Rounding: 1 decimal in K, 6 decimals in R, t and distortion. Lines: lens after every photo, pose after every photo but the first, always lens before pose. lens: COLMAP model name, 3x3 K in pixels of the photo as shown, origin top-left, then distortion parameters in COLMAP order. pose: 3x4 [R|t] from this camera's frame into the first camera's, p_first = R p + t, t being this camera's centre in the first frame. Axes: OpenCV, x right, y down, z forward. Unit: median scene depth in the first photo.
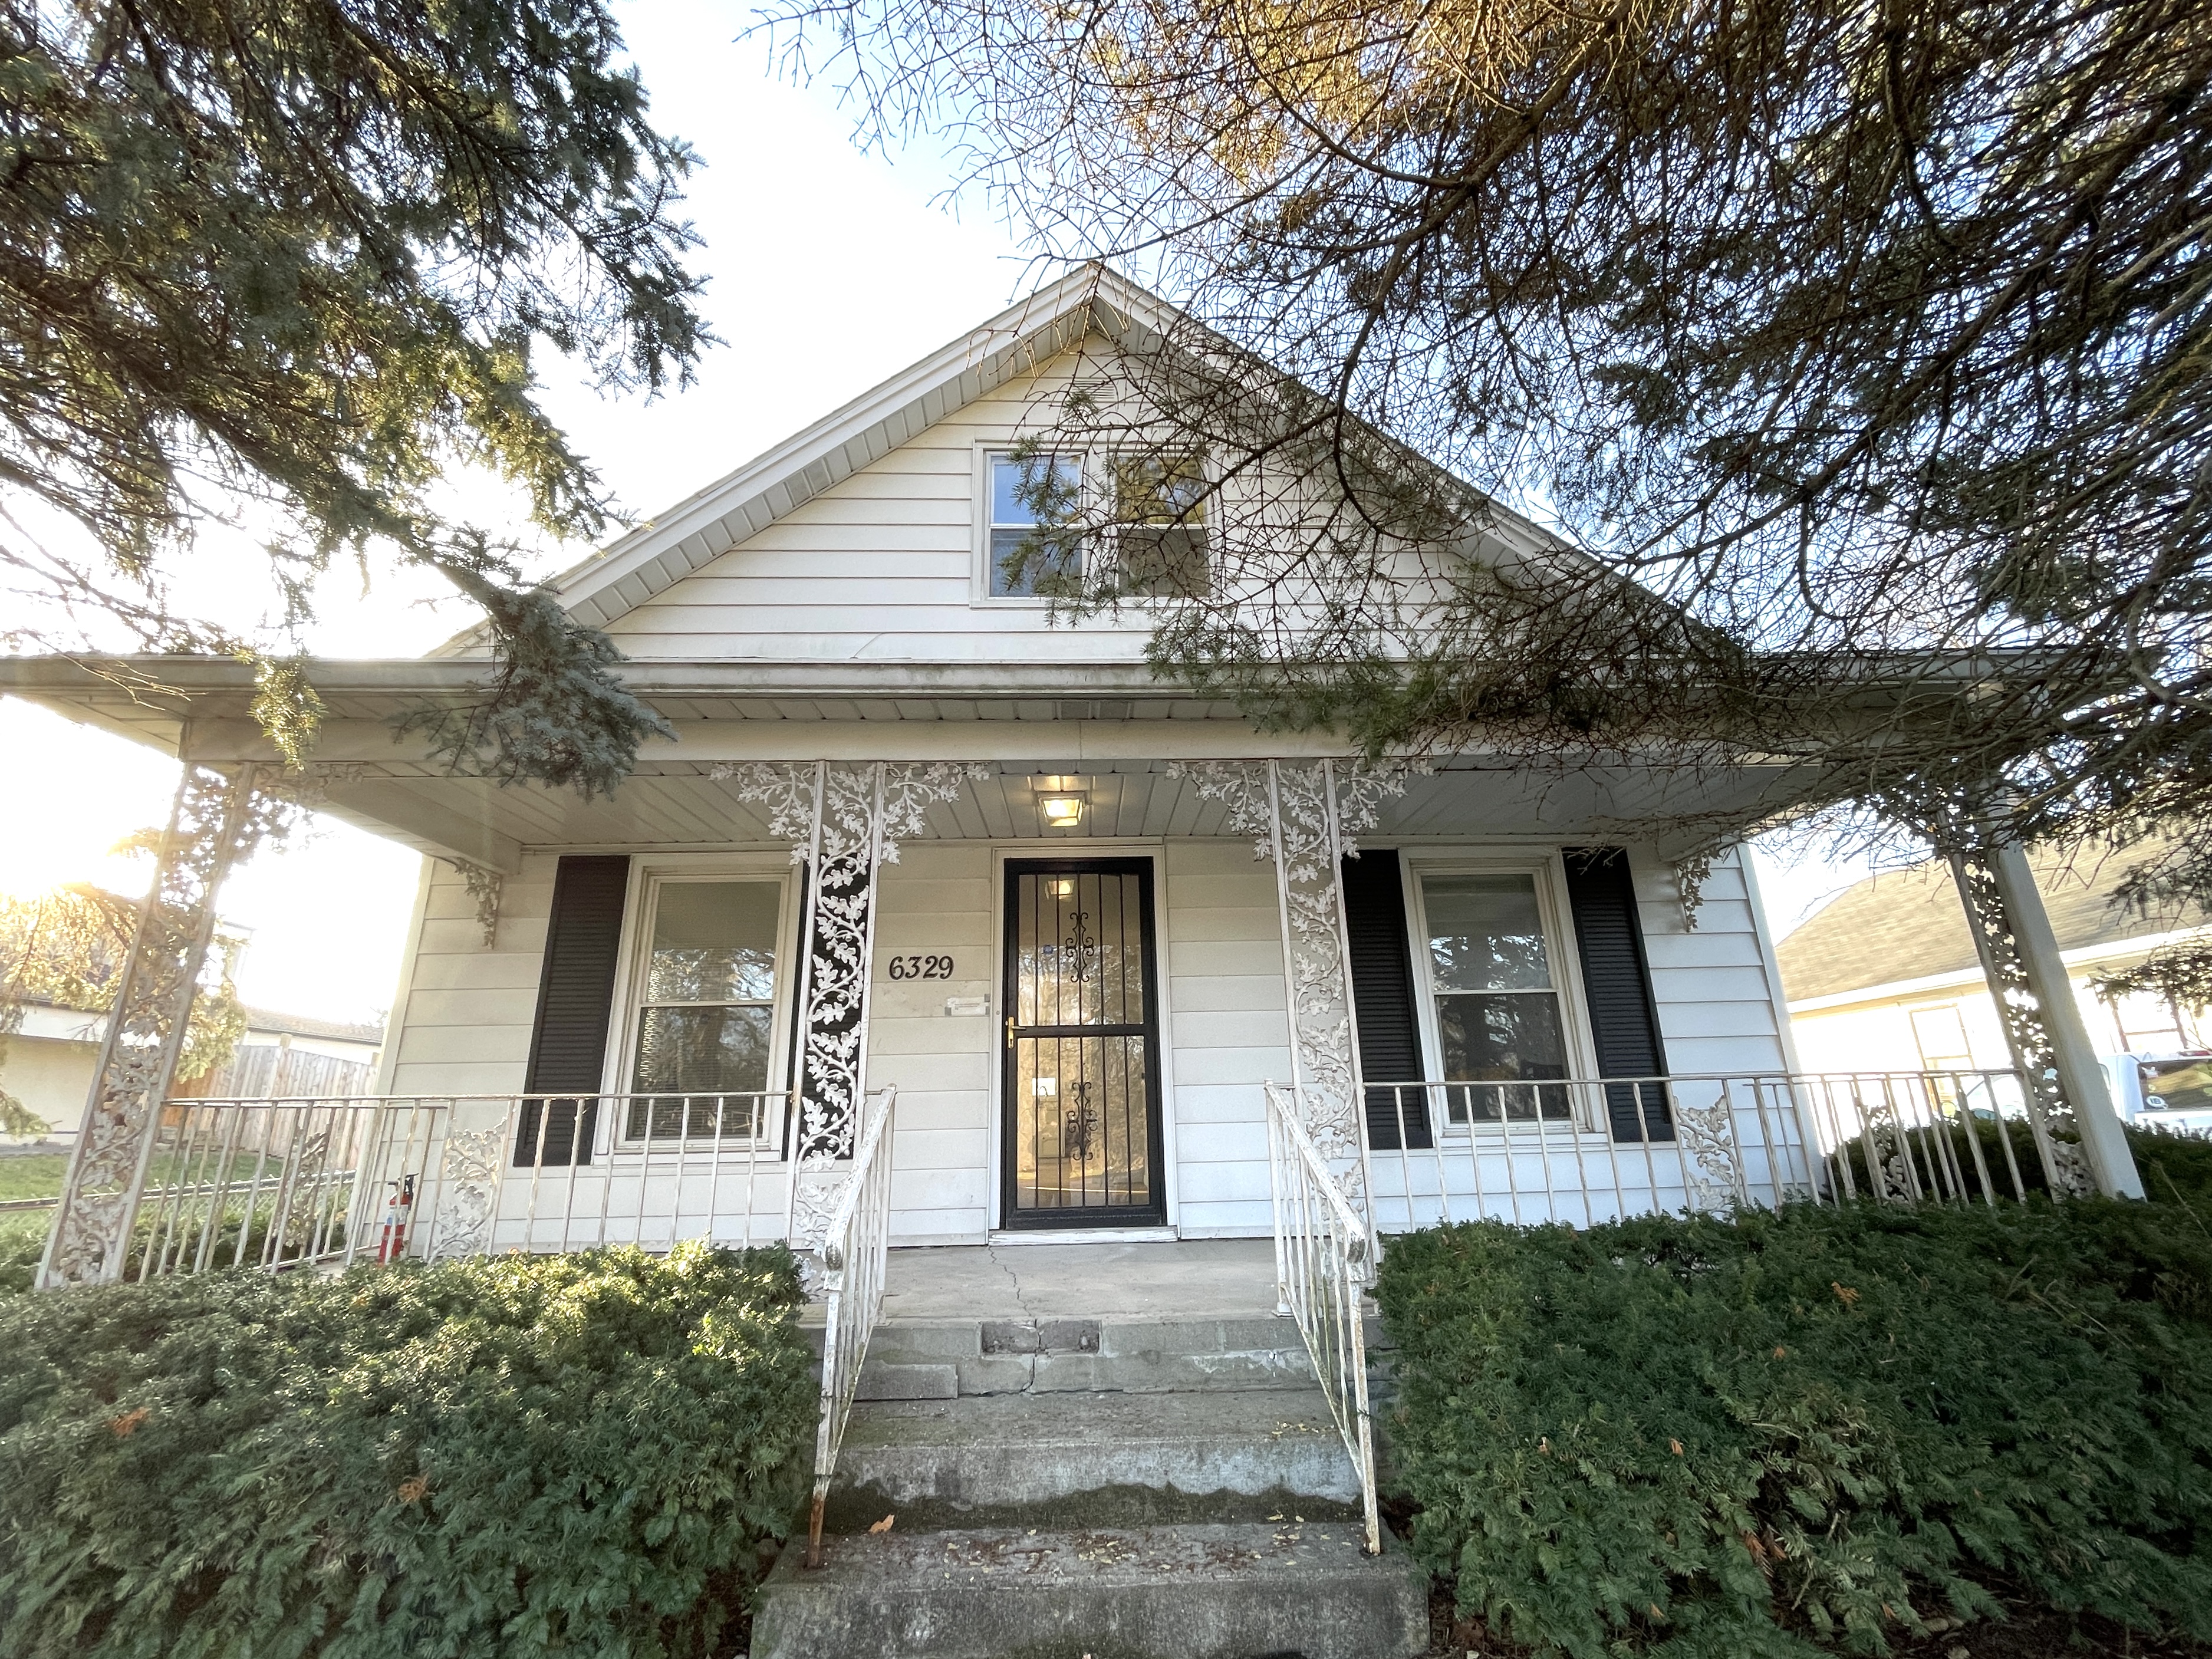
lens RADIAL K [[897.0, 0, 1109.0], [0, 897.0, 823.6], [0, 0, 1]] dist [-0.004504, 0.000353]
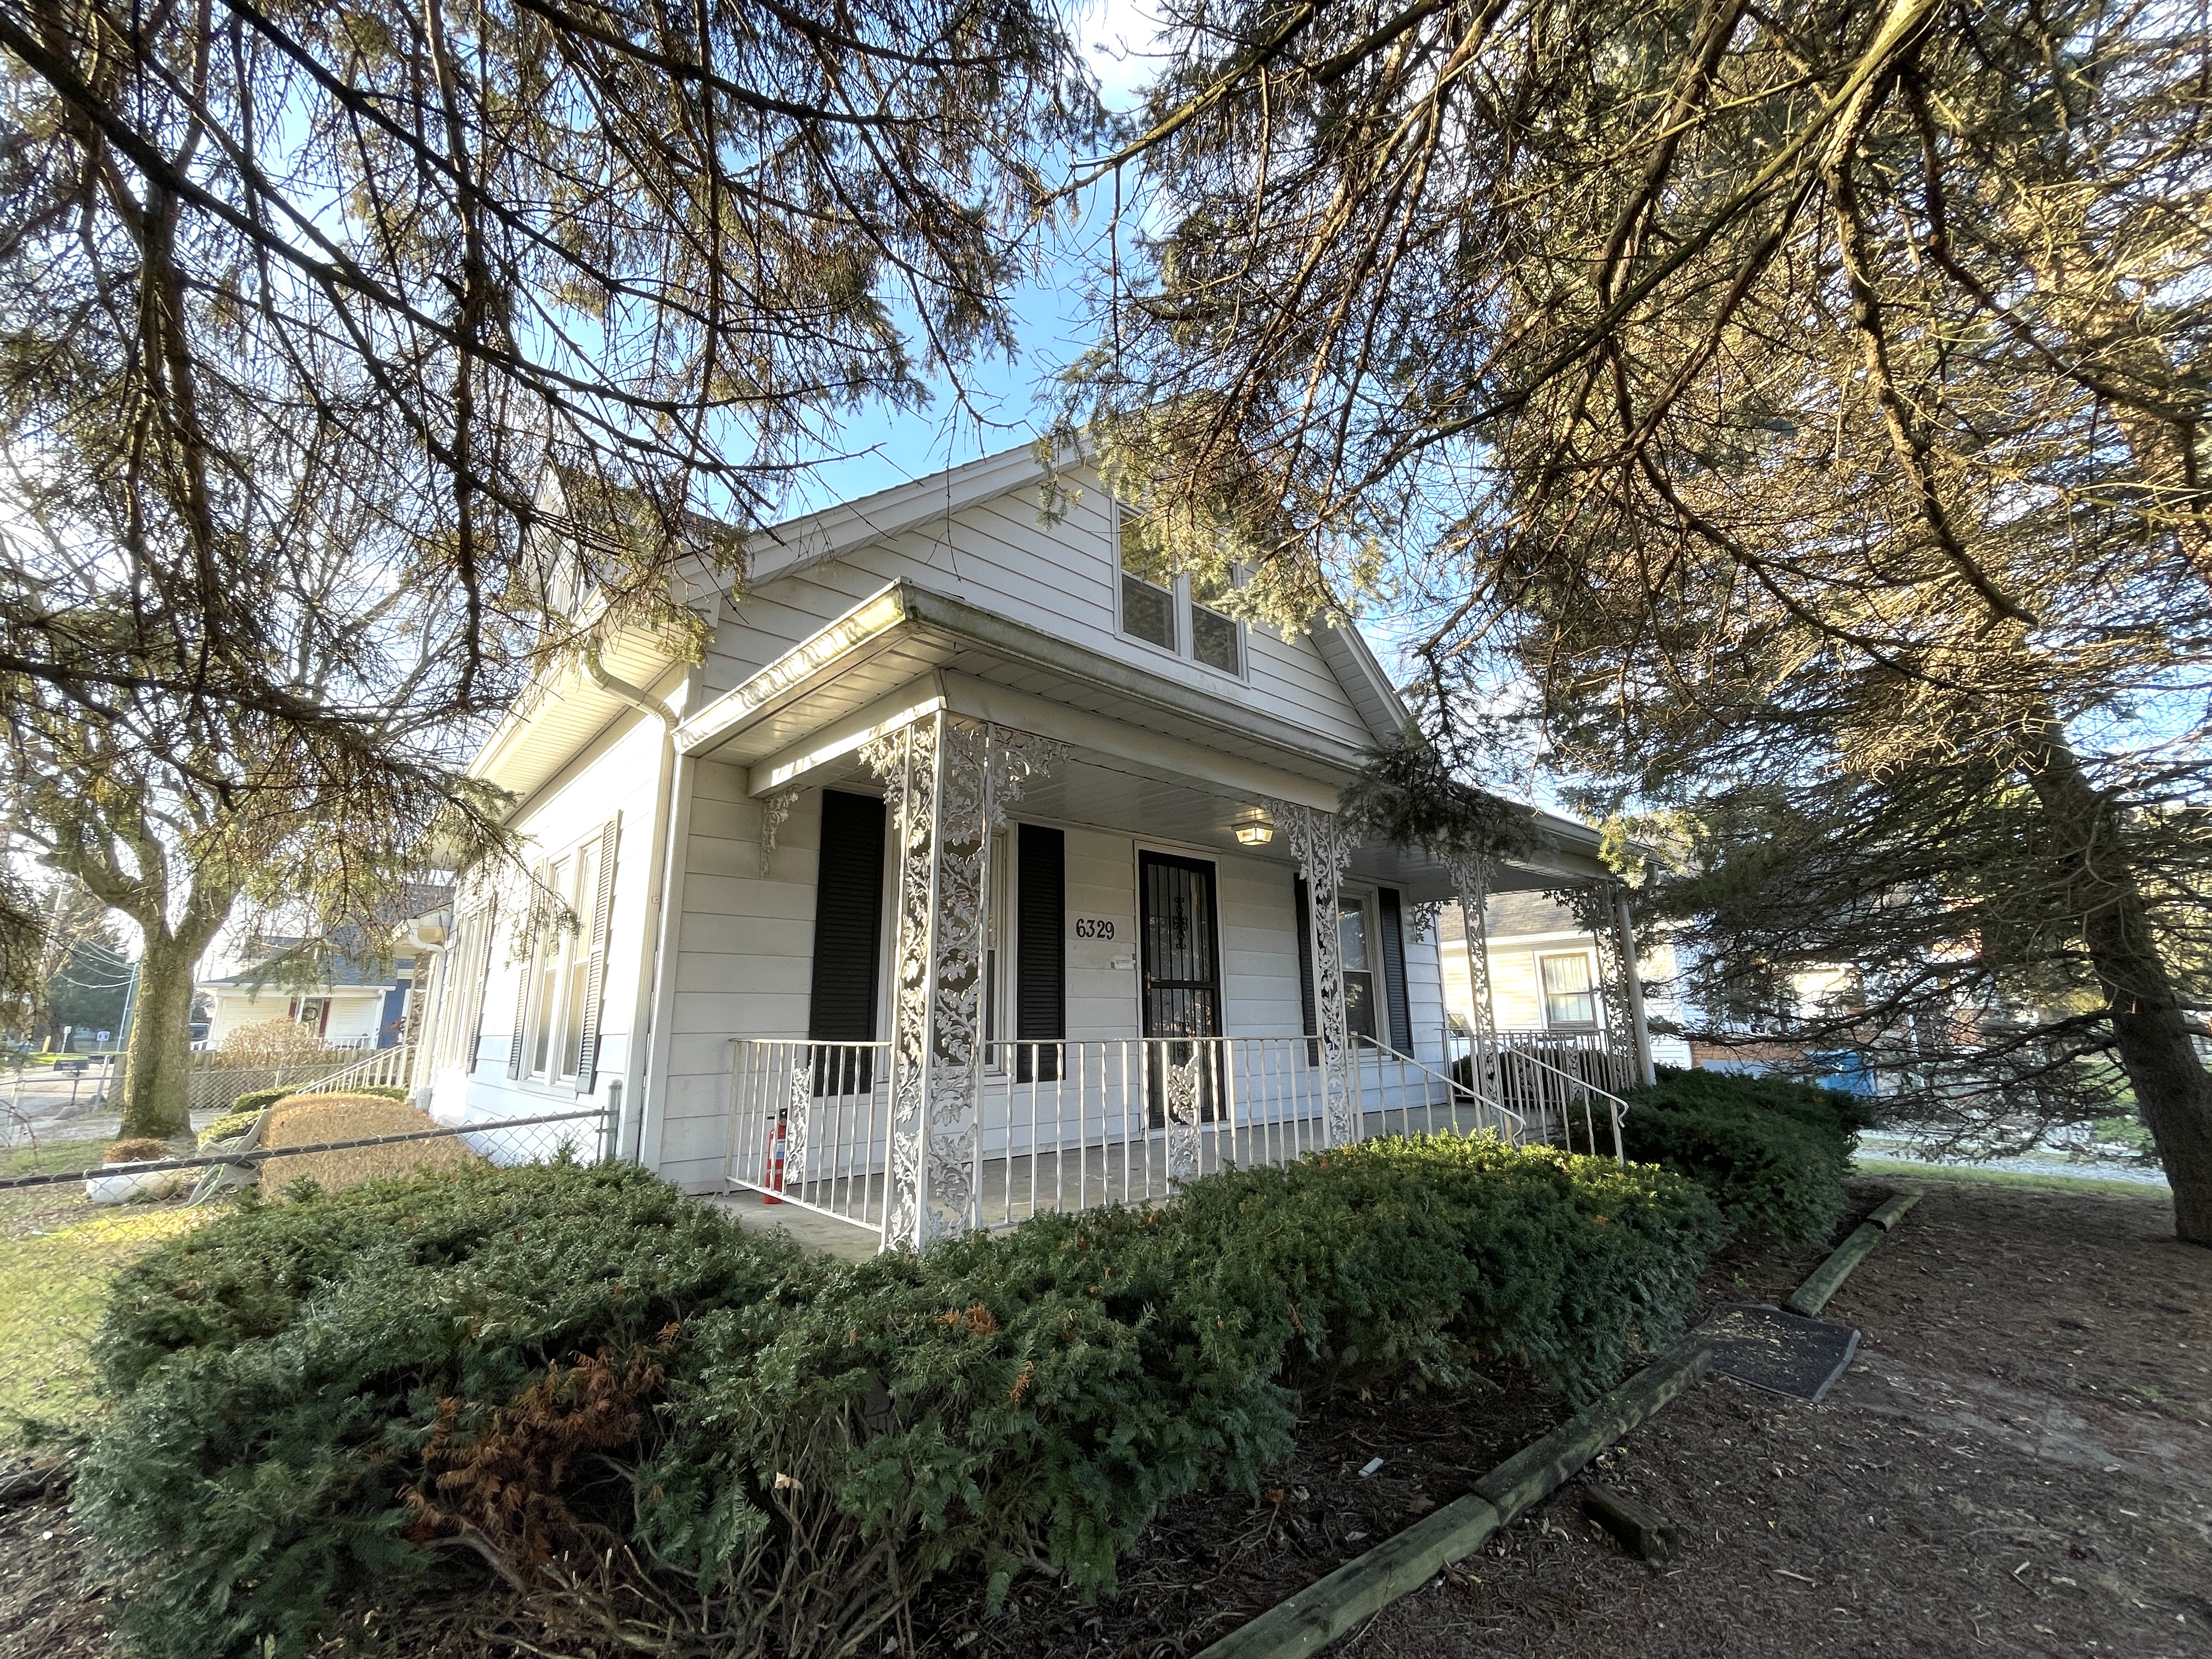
lens RADIAL K [[897.0, 0, 1109.0], [0, 897.0, 823.6], [0, 0, 1]] dist [-0.004504, 0.000353]
pose [[0.763982, 0.148746, 0.627859, -1.085284], [-0.194428, 0.980908, 0.004194, 0.008376], [-0.615248, -0.125277, 0.778316, 0.055869]]
